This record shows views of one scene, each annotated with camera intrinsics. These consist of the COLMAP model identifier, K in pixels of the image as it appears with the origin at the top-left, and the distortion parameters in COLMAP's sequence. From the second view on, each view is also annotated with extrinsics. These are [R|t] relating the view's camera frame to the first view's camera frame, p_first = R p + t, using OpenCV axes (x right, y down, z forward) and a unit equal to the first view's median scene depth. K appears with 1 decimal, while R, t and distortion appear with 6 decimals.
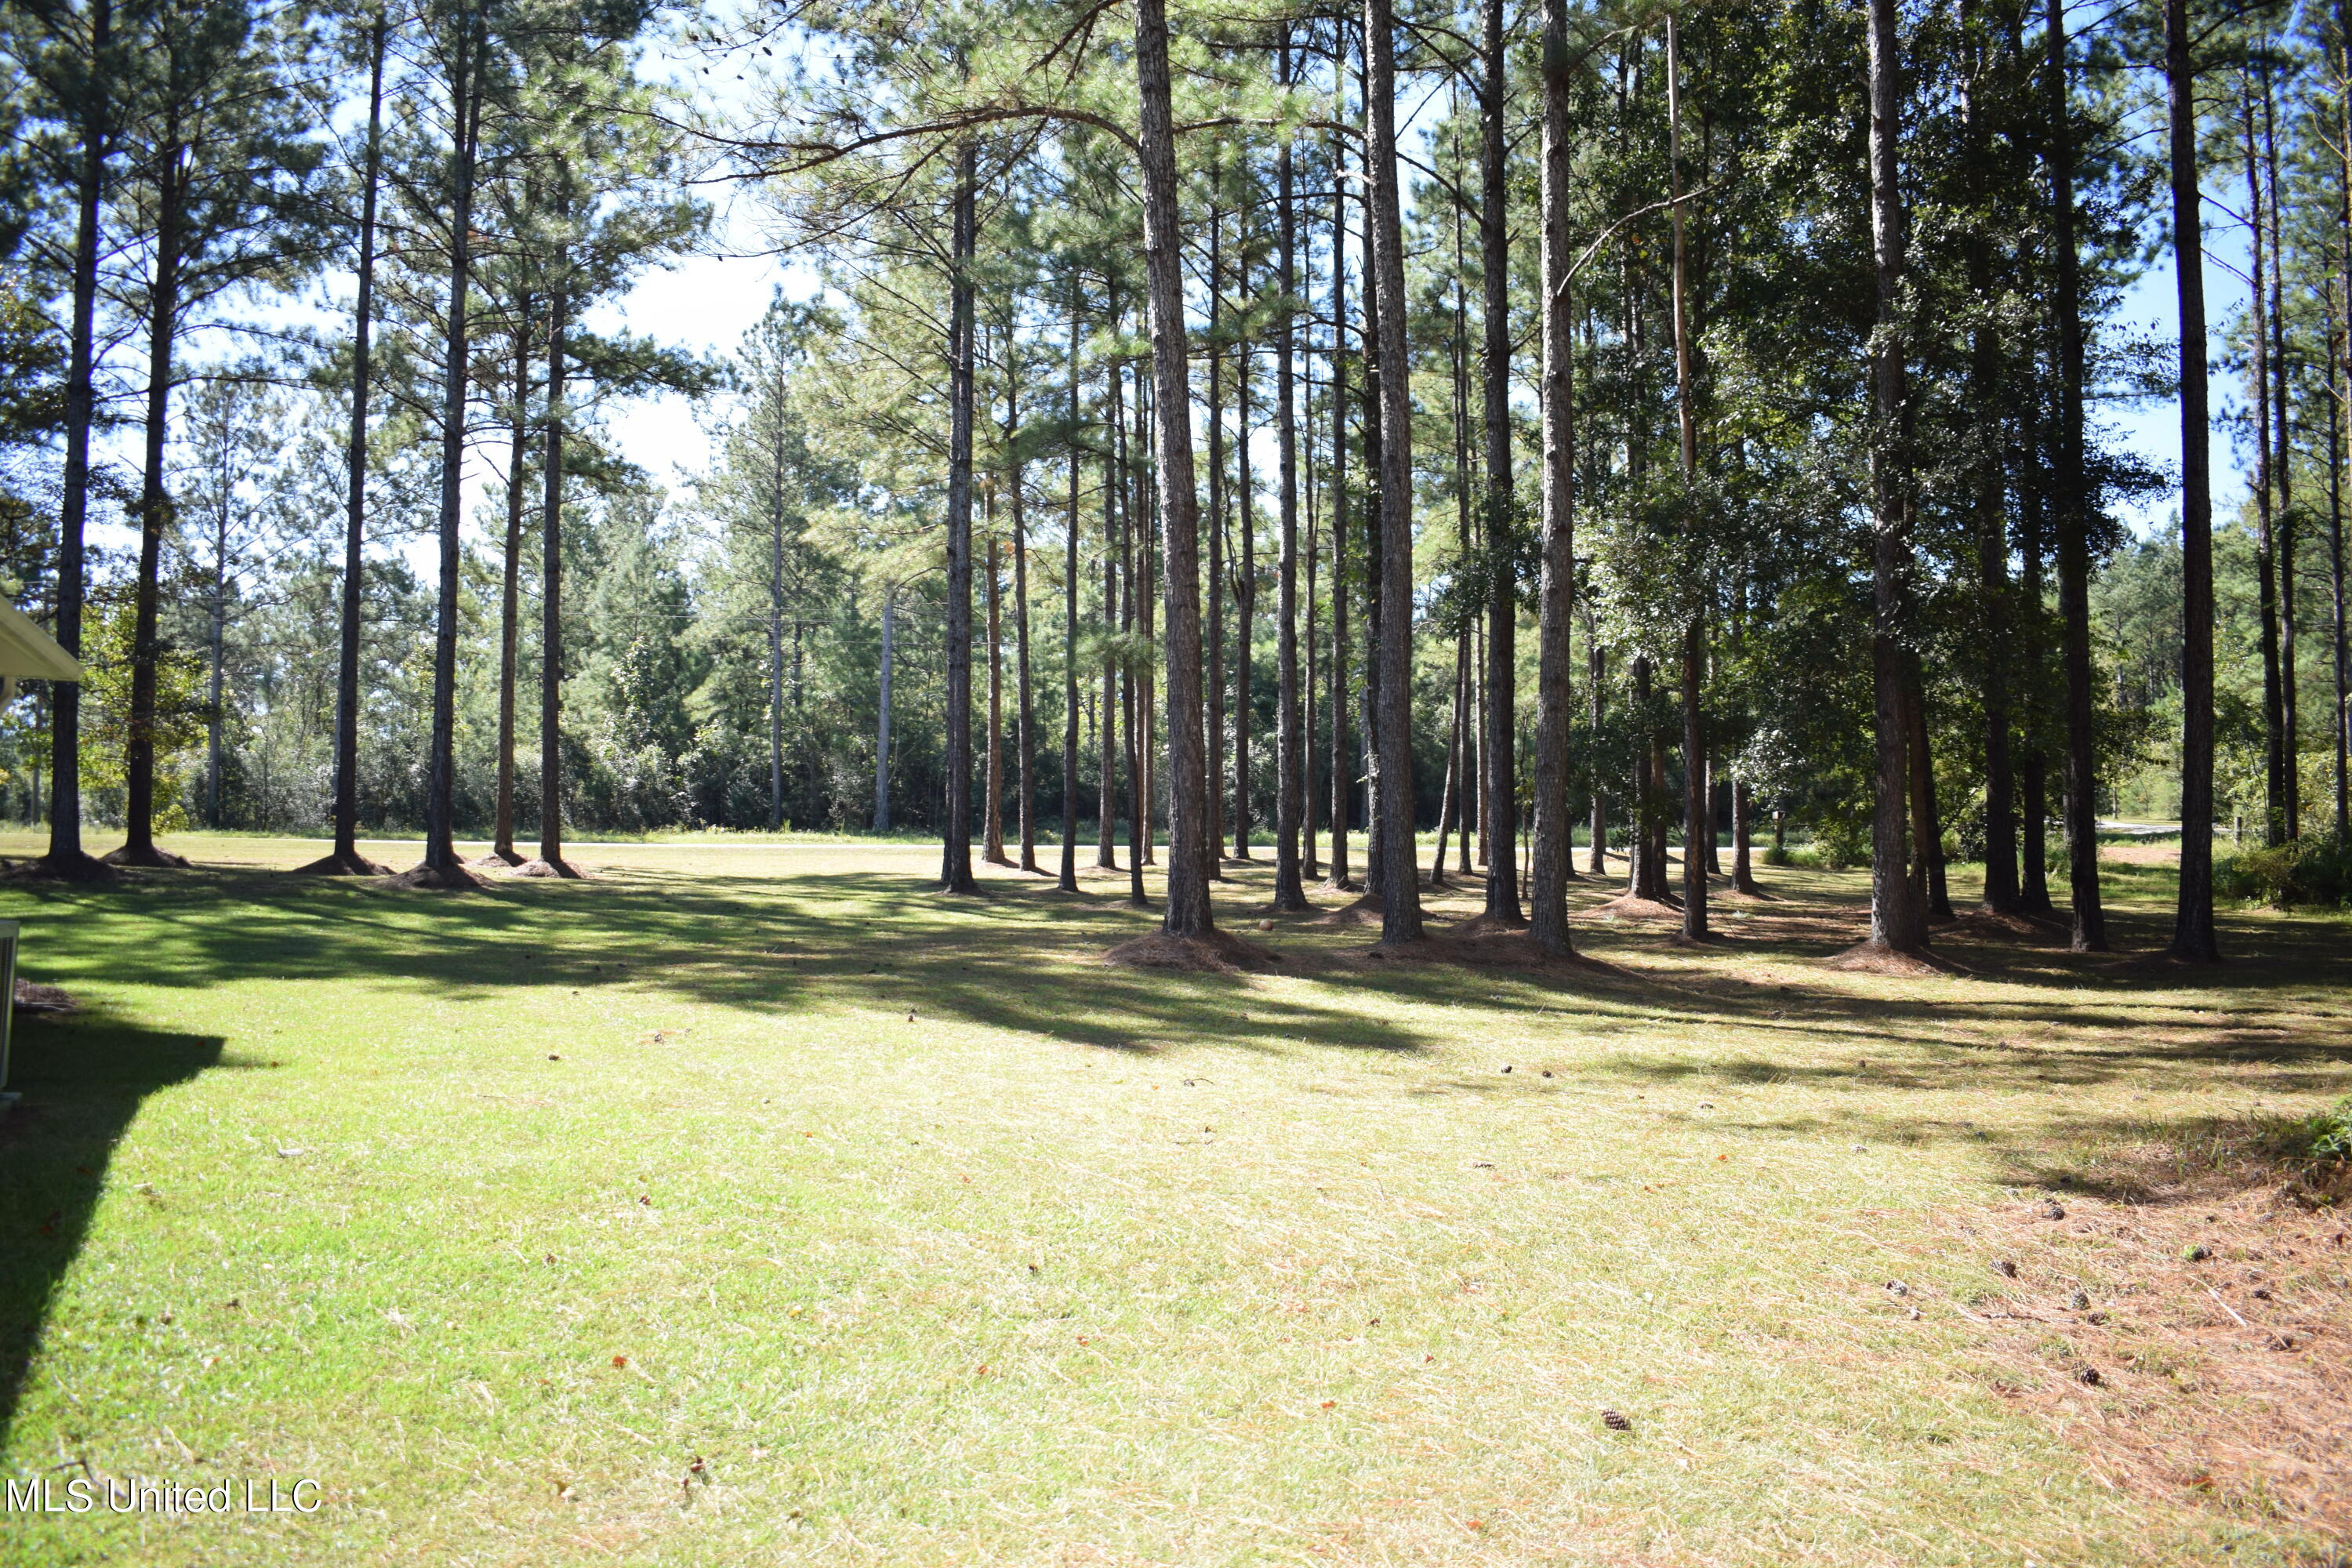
lens RADIAL K [[1851.5, 0, 1186.3], [0, 1851.5, 791.8], [0, 0, 1]] dist [-0.091285, 0.008854]
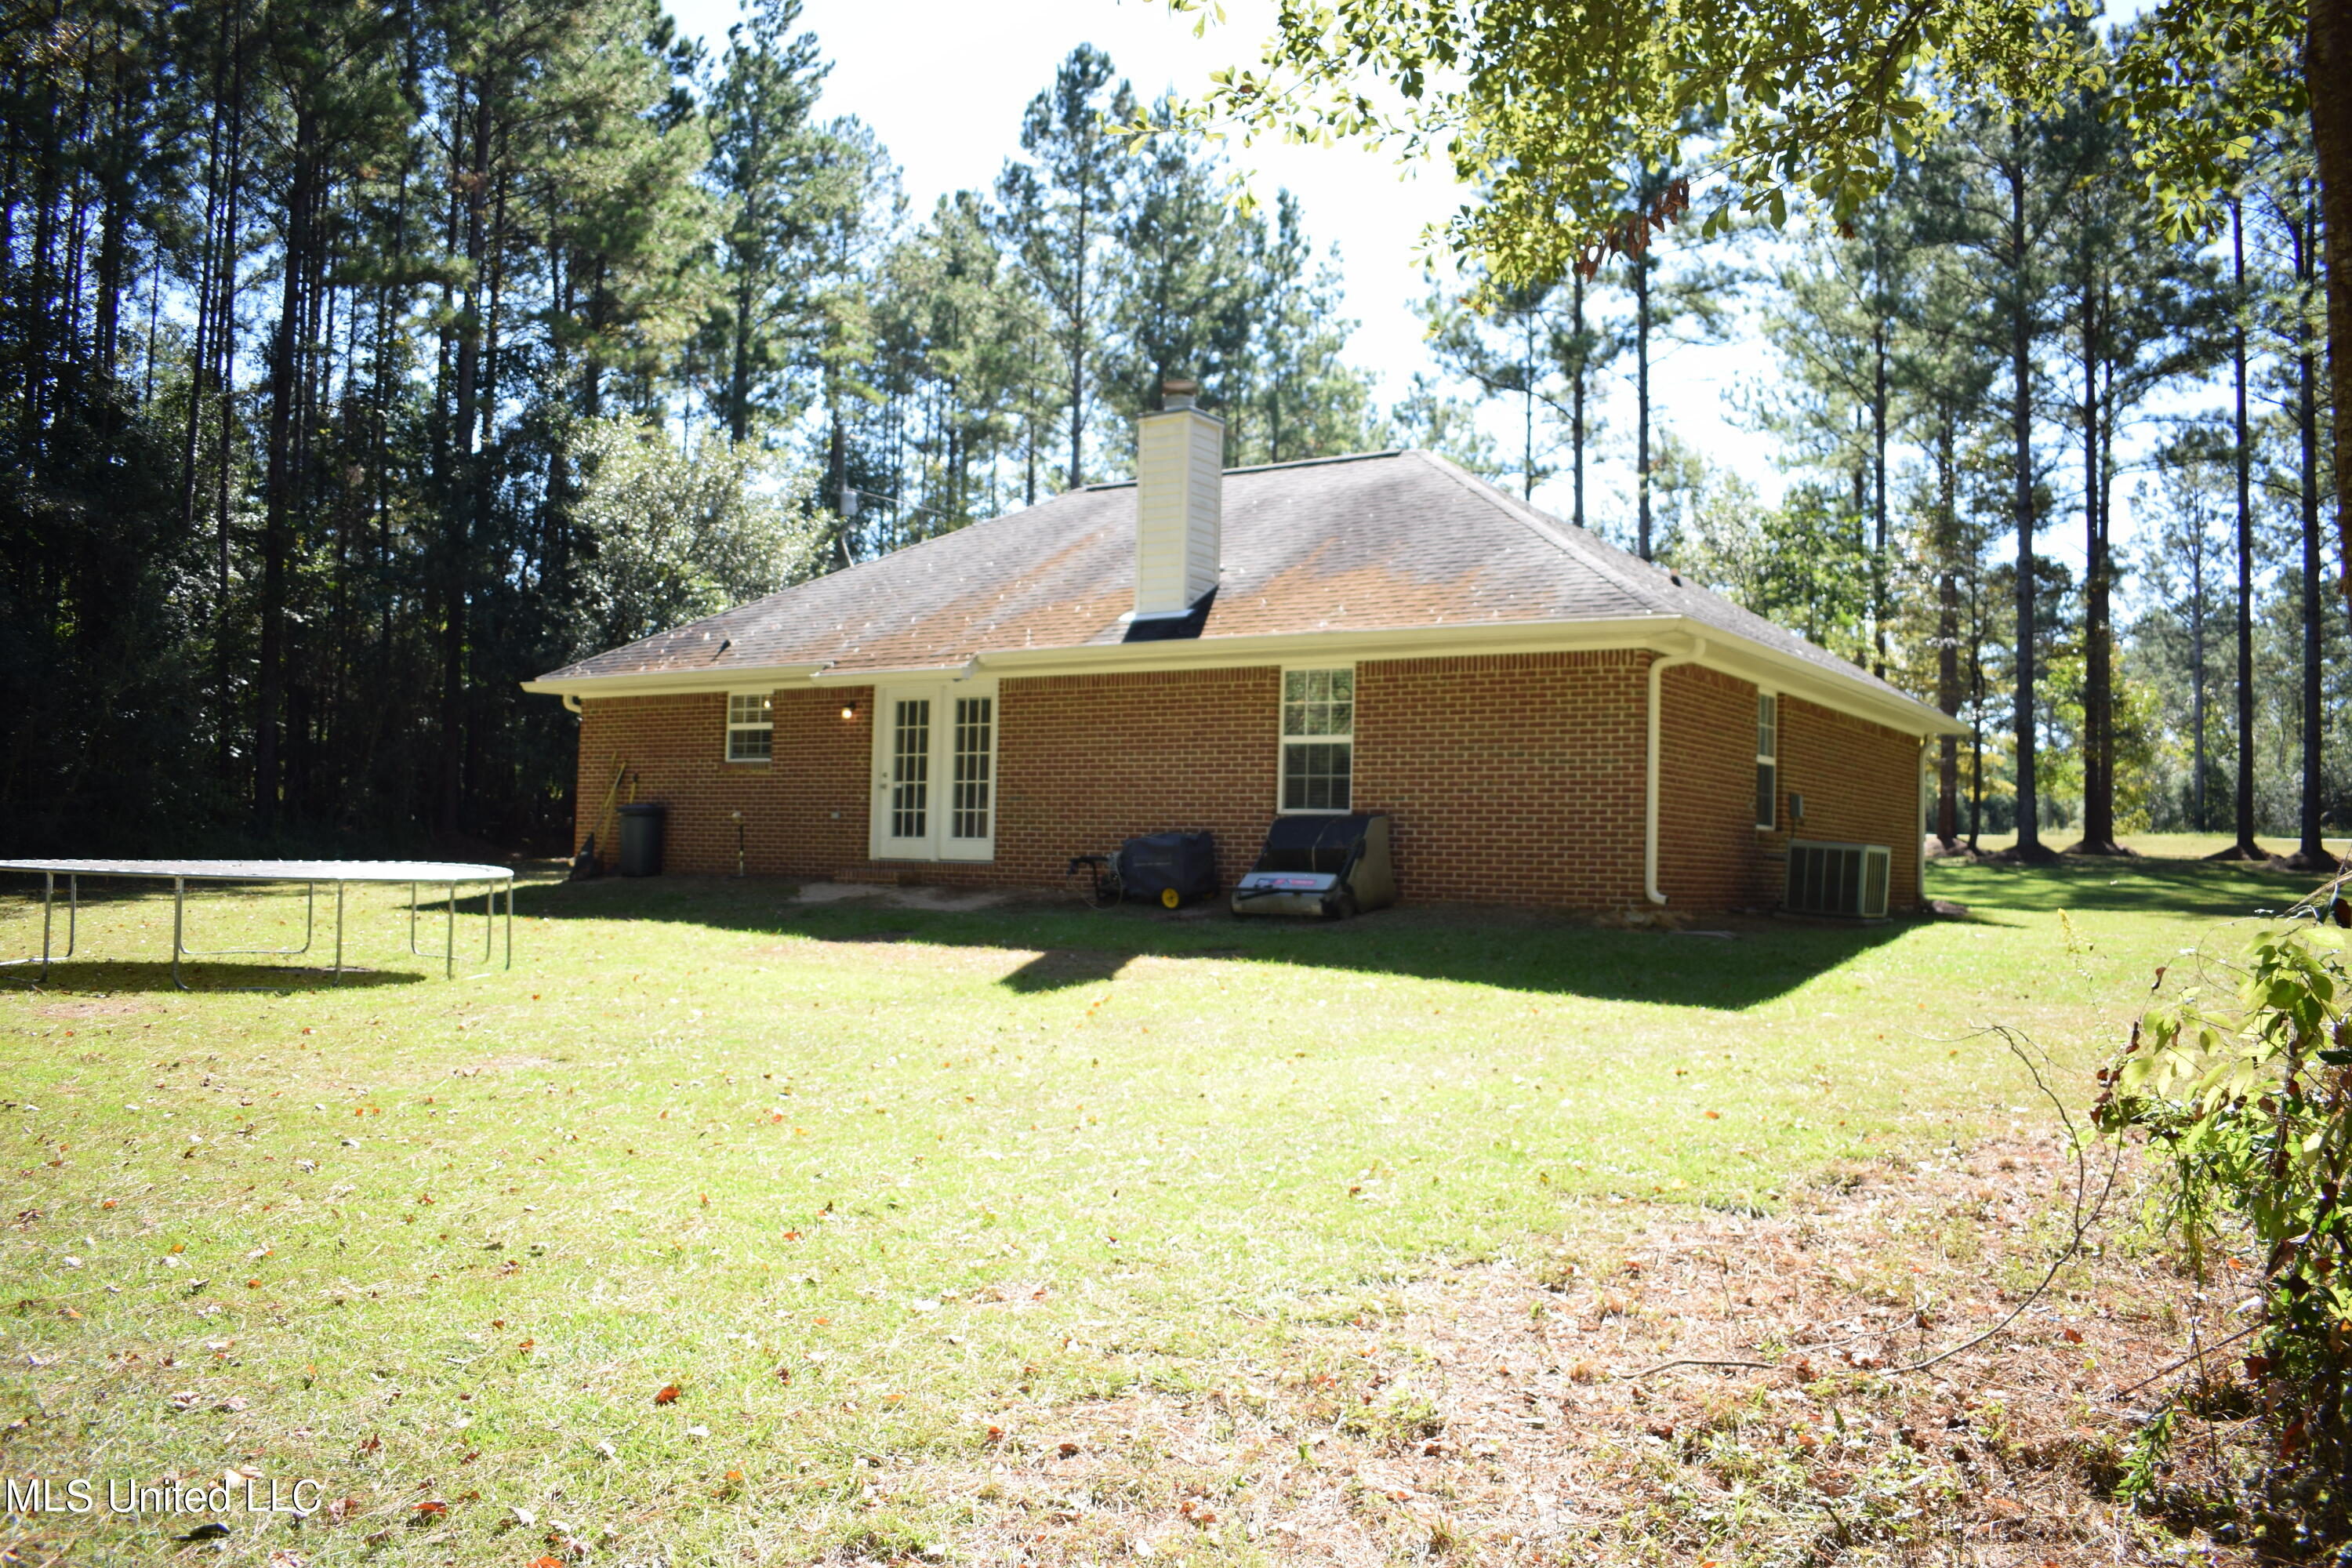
lens RADIAL K [[1883.9, 0, 1176.0], [0, 1883.9, 784.0], [0, 0, 1]] dist [-0.006164, -0.002771]
pose [[0.512397, -0.034404, -0.858059, 0.216802], [0.026840, 0.999351, -0.024041, 0.002828], [0.858329, -0.010712, 0.512988, -0.235582]]
